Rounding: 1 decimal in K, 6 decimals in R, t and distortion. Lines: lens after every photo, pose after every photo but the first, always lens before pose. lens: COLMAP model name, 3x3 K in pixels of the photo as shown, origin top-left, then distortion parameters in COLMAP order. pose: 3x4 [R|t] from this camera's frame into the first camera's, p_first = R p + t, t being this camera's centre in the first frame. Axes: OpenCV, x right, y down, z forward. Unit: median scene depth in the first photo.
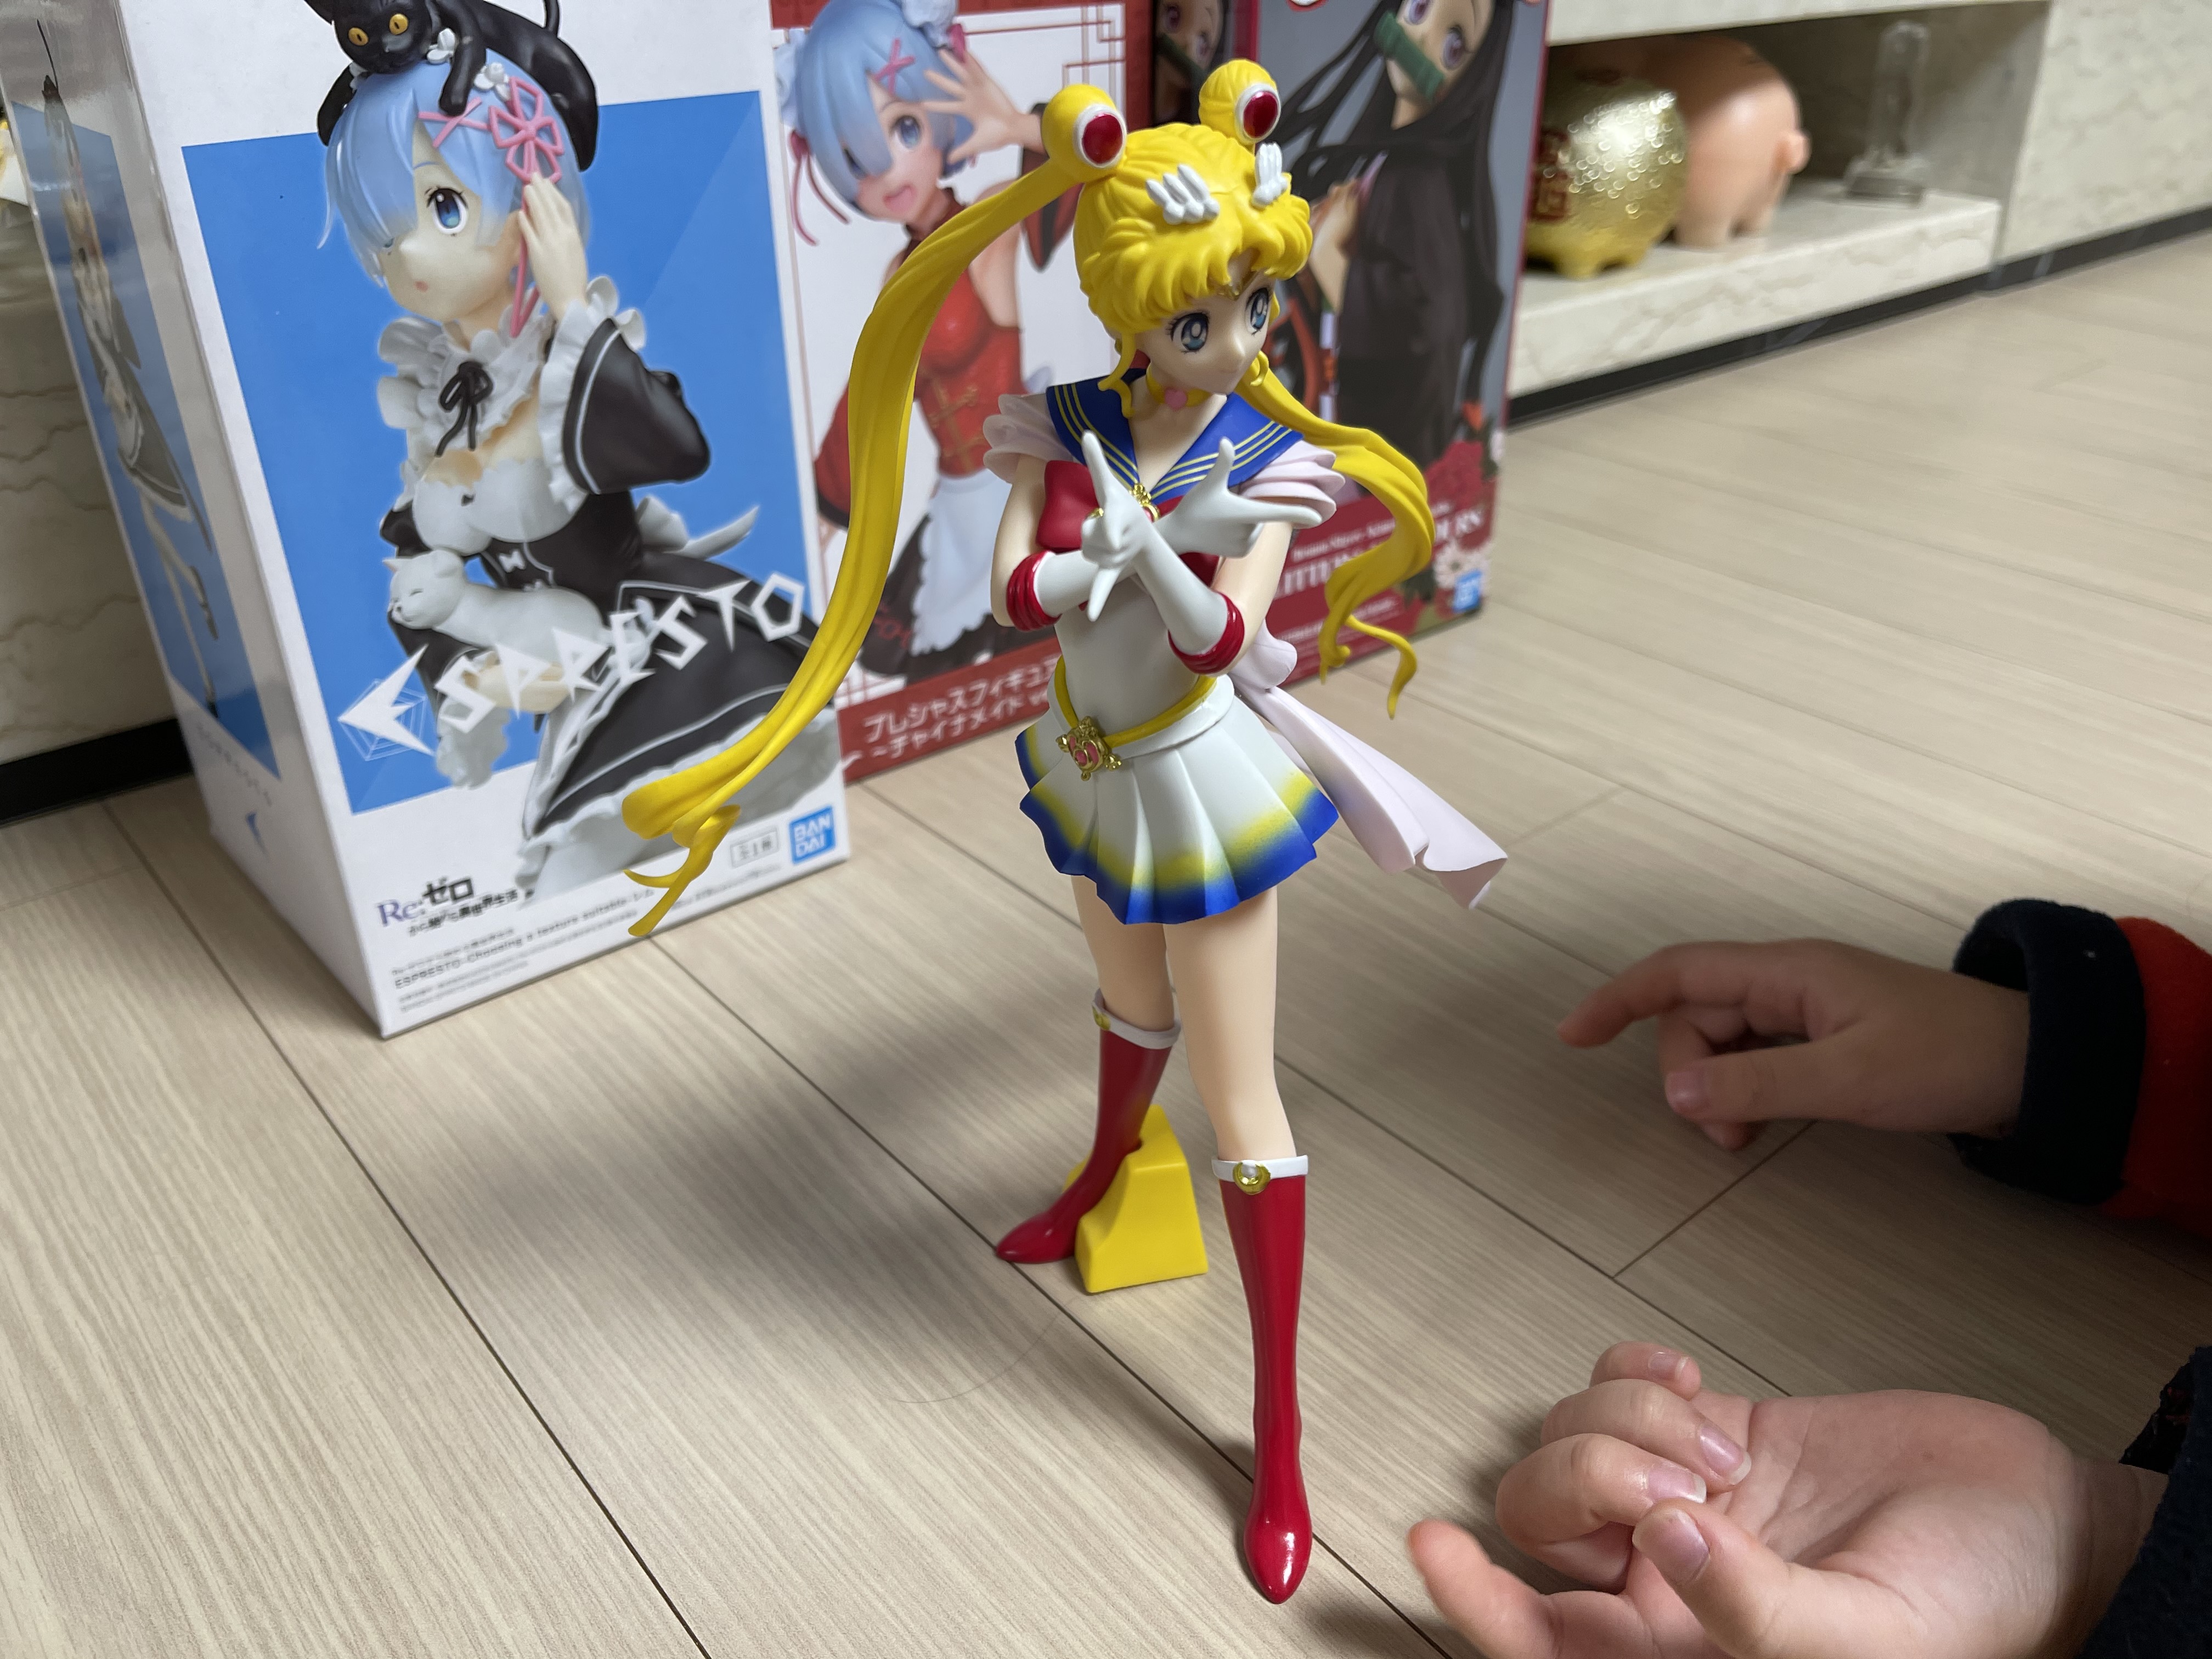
lens RADIAL K [[1745.1, 0, 1134.9], [0, 1745.1, 853.3], [0, 0, 1]] dist [0.038156, -0.042077]
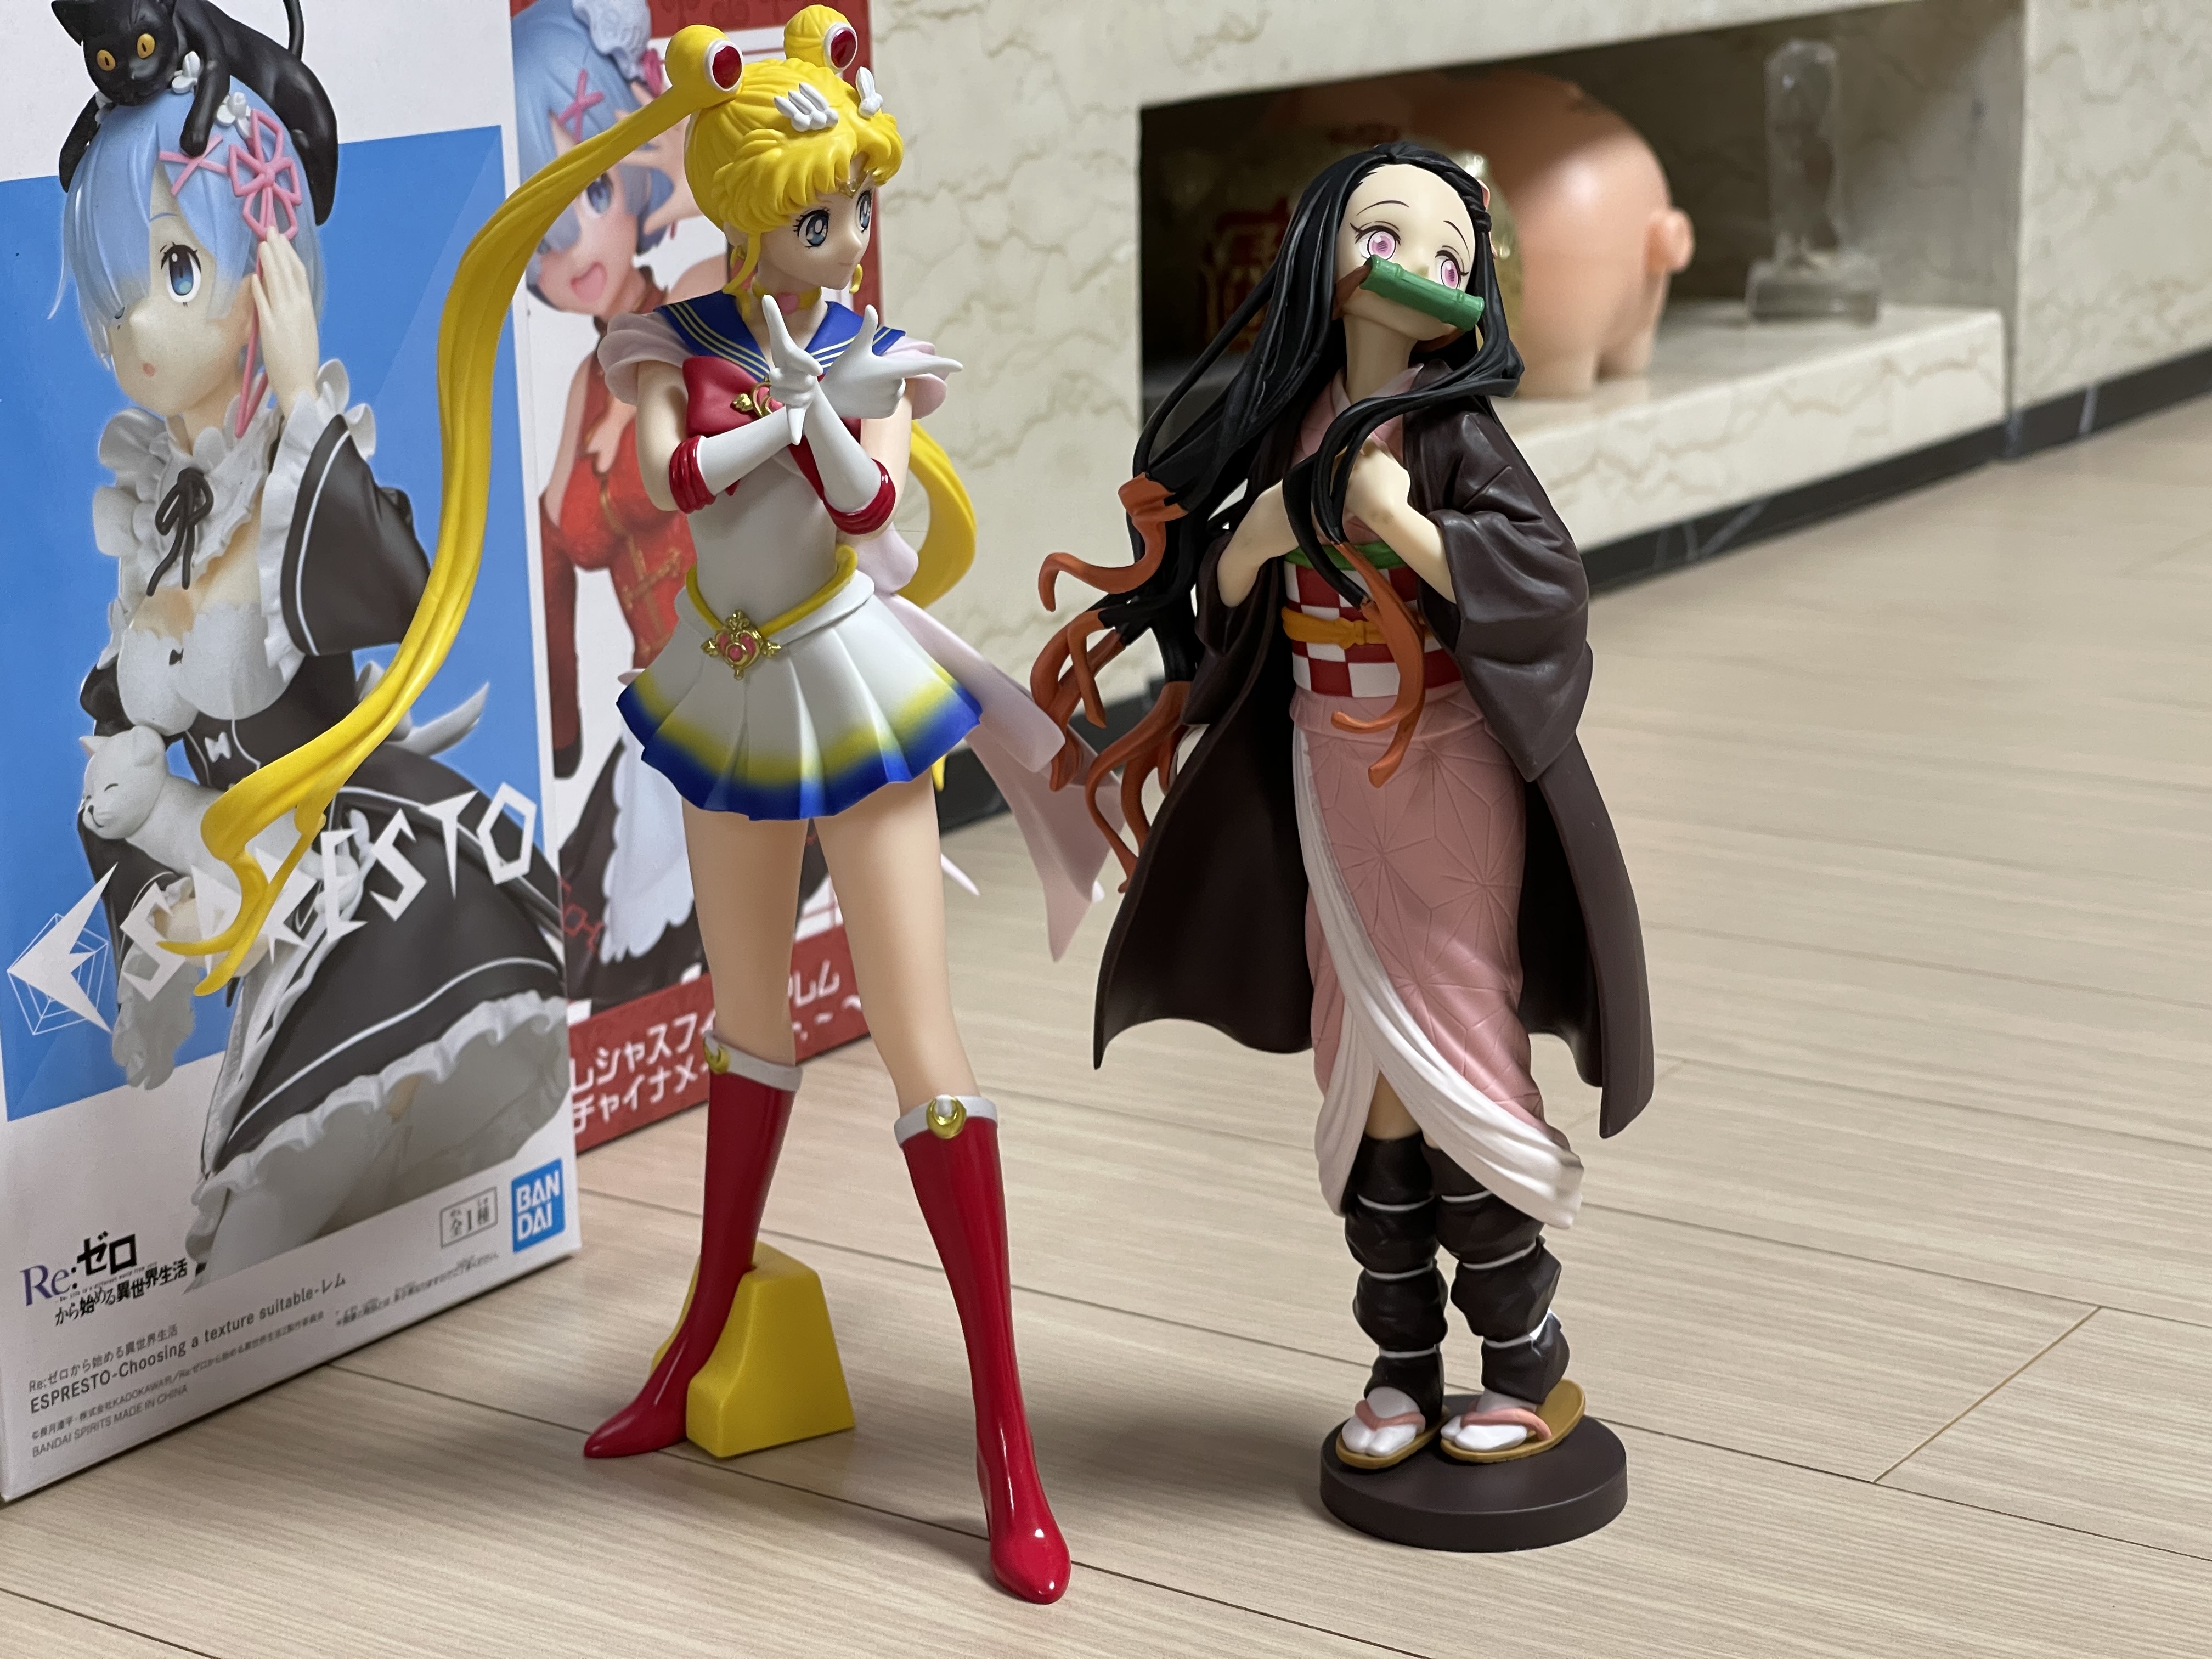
lens RADIAL K [[4286.5, 0, 1085.7], [0, 4286.5, 808.5], [0, 0, 1]] dist [0.204707, 0.000000]
pose [[0.969914, -0.082274, 0.229124, -0.383983], [0.144879, 0.951428, -0.271652, 0.349216], [-0.195645, 0.296674, 0.934723, -0.631056]]
